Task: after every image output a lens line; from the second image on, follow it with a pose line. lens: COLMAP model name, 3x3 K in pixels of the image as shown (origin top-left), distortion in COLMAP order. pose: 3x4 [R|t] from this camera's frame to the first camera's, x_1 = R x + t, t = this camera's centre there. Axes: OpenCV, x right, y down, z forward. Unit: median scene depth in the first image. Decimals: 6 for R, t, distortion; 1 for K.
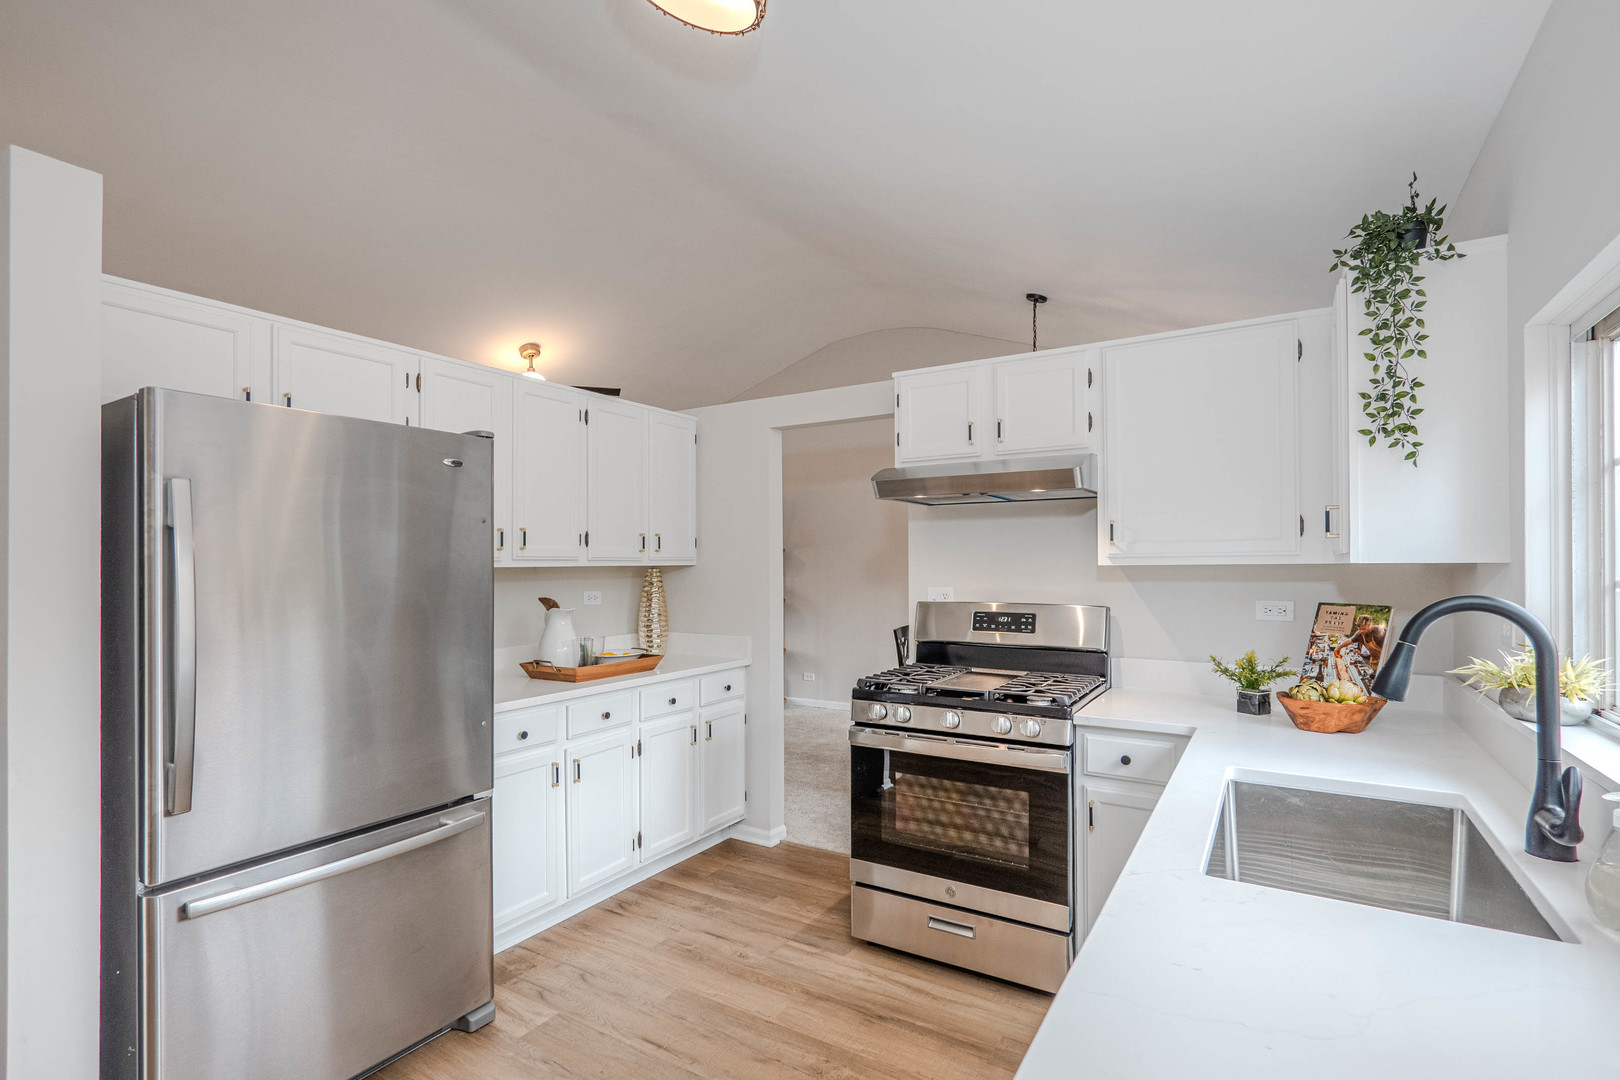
lens RADIAL K [[764.3, 0, 801.1], [0, 764.3, 560.9], [0, 0, 1]] dist [-0.000306, -0.000001]
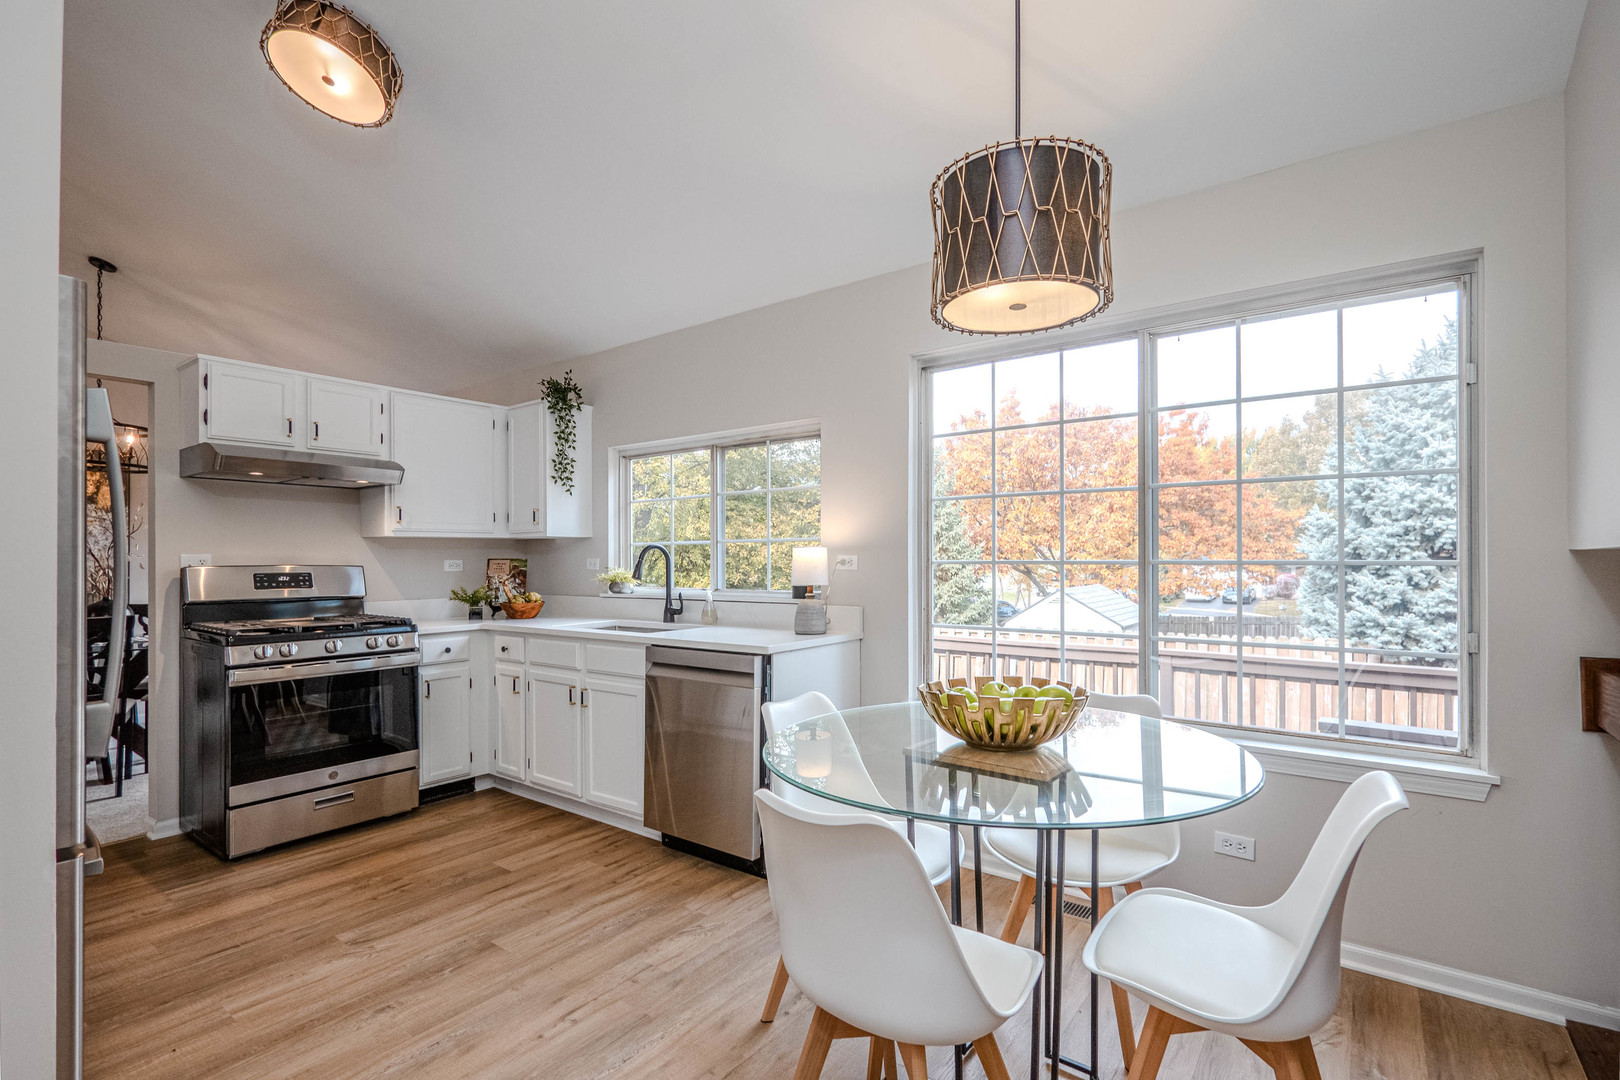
lens RADIAL K [[768.3, 0, 807.8], [0, 768.3, 555.5], [0, 0, 1]] dist [-0.012505, 0.000057]
pose [[0.085037, 0.009627, 0.996331, -1.170319], [-0.000512, 0.999954, -0.009618, 0.065811], [-0.996378, 0.000308, 0.085038, 0.061480]]
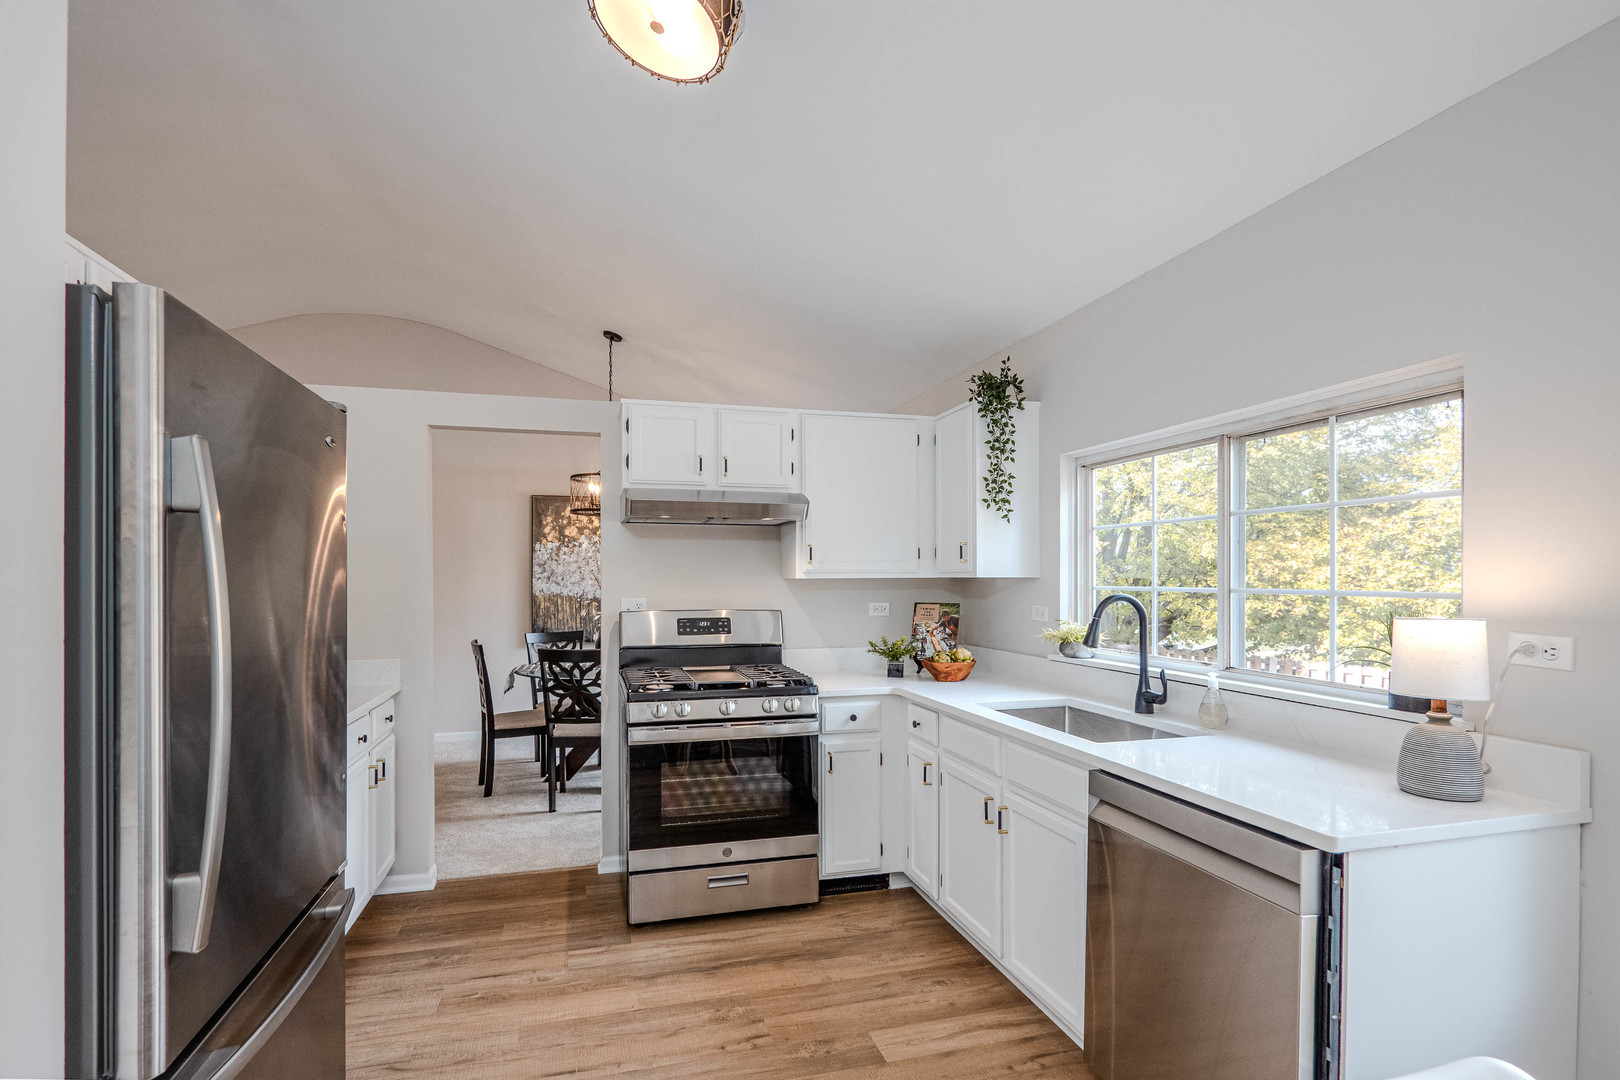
lens RADIAL K [[766.0, 0, 774.8], [0, 766.0, 576.0], [0, 0, 1]] dist [-0.000822, 0.000056]
pose [[0.687753, 0.005092, 0.725927, -0.679168], [-0.006000, 0.999981, -0.001331, 0.004039], [-0.725920, -0.003440, 0.687771, 0.137127]]
